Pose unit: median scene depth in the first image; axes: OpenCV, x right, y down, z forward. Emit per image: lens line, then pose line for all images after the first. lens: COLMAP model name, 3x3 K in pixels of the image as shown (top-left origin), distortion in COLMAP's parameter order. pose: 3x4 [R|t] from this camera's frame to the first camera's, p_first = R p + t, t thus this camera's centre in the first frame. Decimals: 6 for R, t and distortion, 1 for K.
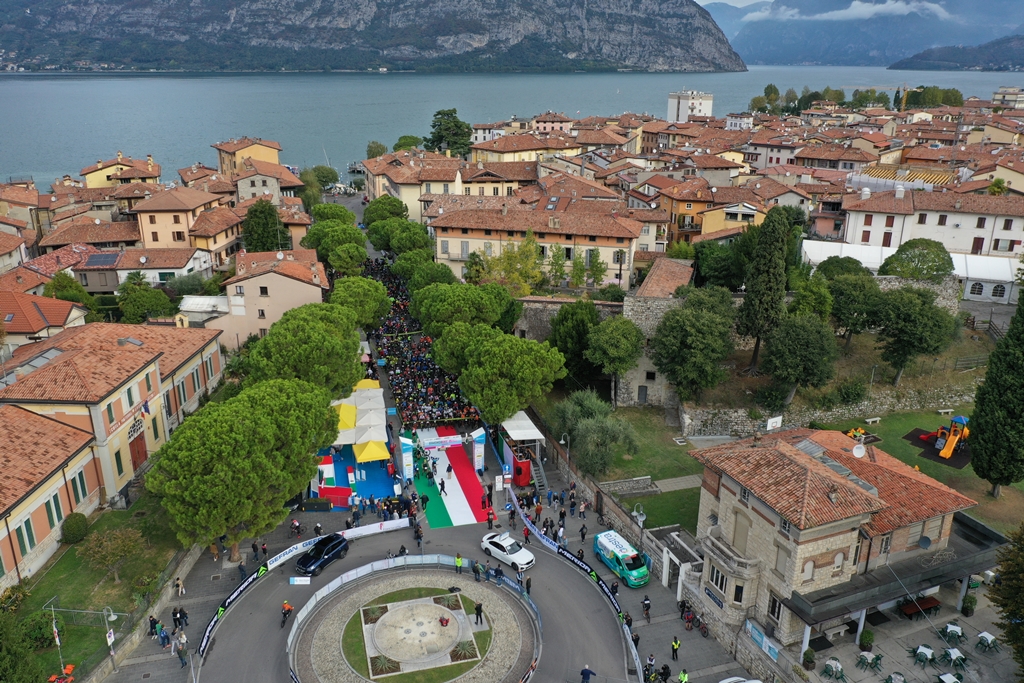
lens RADIAL K [[805.3, 0, 512.1], [0, 805.3, 340.3], [0, 0, 1]] dist [-0.001886, -0.000024]
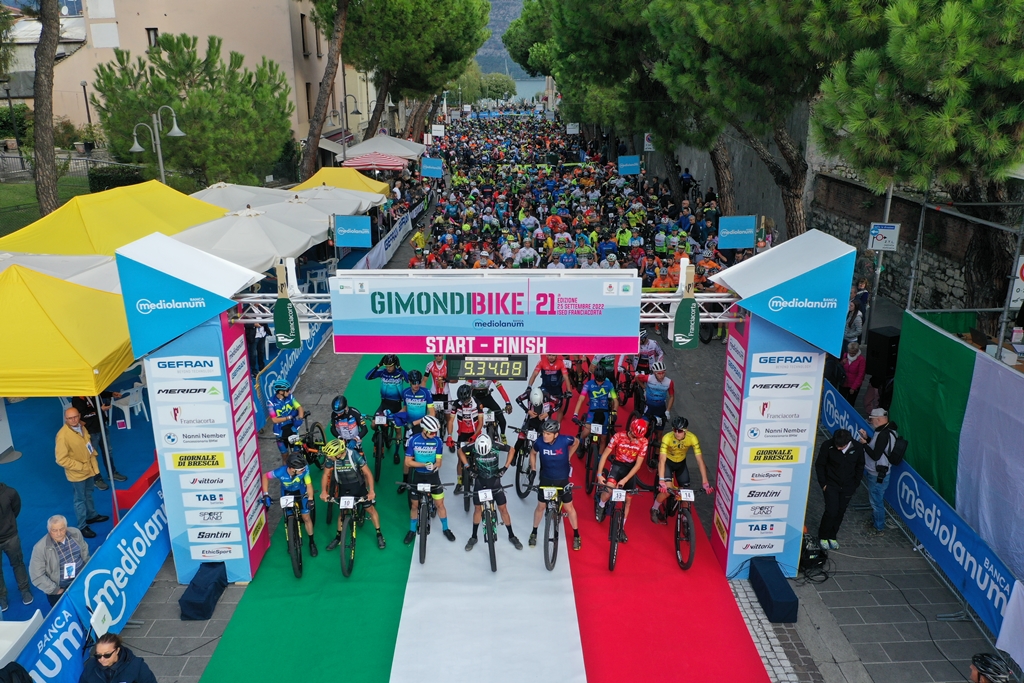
lens RADIAL K [[805.3, 0, 512.6], [0, 805.3, 342.8], [0, 0, 1]] dist [-0.001886, -0.000024]
pose [[0.966017, 0.077105, -0.246708, -0.050455], [-0.083140, 0.996438, -0.014125, 0.131716], [0.244740, 0.034156, 0.968987, 0.869326]]
